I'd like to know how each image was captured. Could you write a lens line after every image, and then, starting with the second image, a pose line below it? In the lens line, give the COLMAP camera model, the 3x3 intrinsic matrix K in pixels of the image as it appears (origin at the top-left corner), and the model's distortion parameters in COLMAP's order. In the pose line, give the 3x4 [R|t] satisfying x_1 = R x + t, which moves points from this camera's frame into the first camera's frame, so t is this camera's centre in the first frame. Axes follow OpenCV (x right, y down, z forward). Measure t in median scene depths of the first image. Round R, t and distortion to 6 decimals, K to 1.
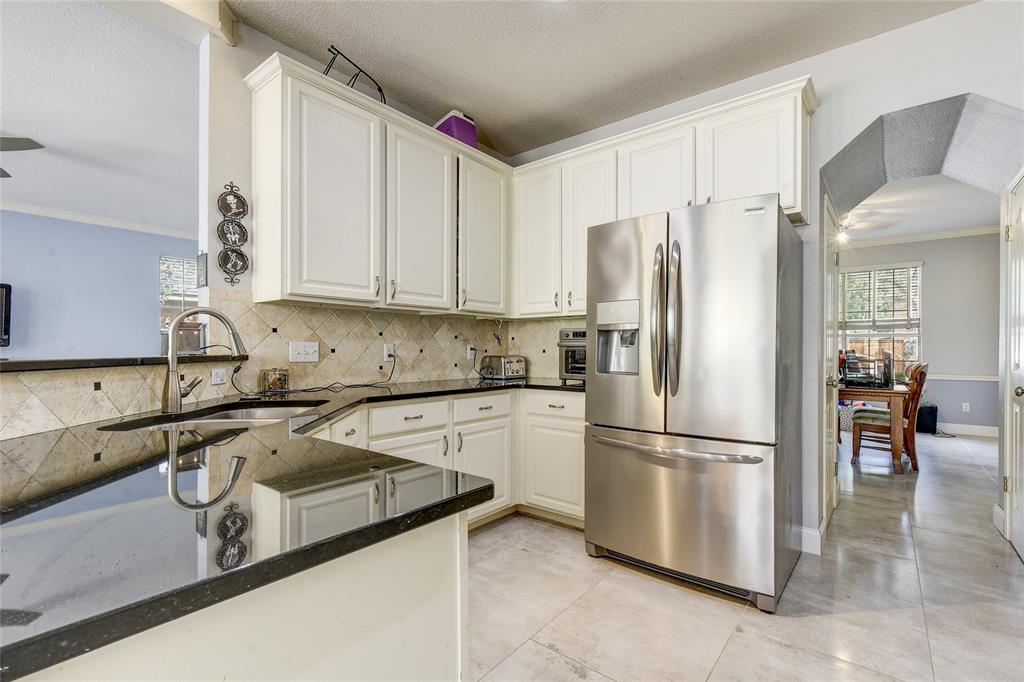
lens RADIAL K [[455.4, 0, 518.0], [0, 455.4, 347.9], [0, 0, 1]] dist [0.012342, 0.000469]
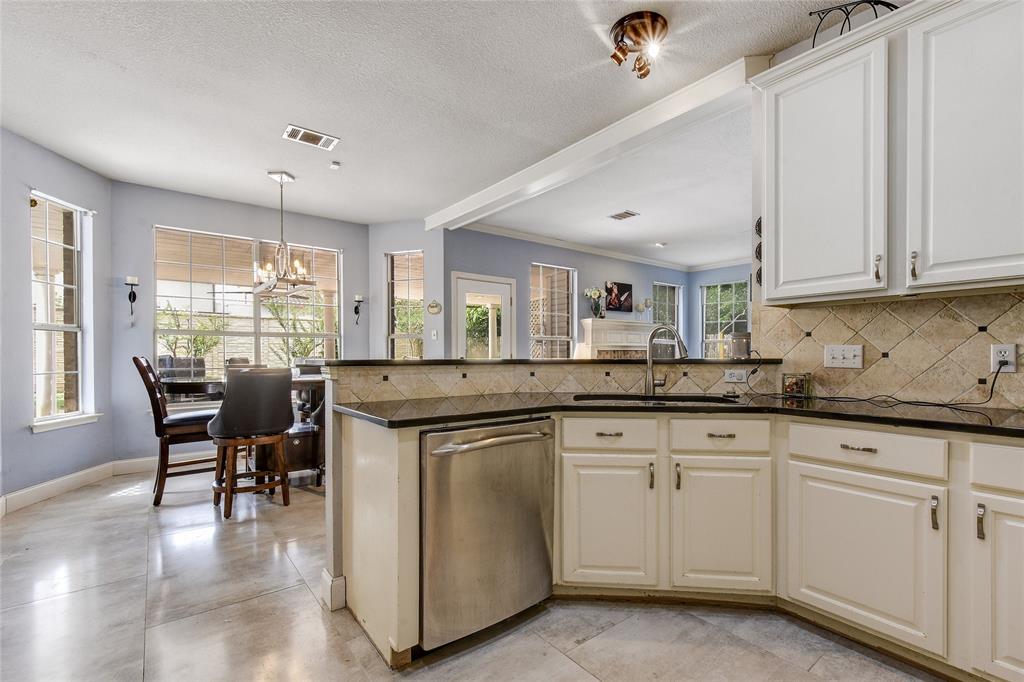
lens RADIAL K [[455.4, 0, 516.8], [0, 455.4, 350.2], [0, 0, 1]] dist [0.012342, 0.000469]
pose [[-0.217657, -0.011101, -0.975962, 0.543075], [0.005500, 0.999905, -0.012600, 0.004605], [0.976010, -0.008110, -0.217576, 0.581522]]
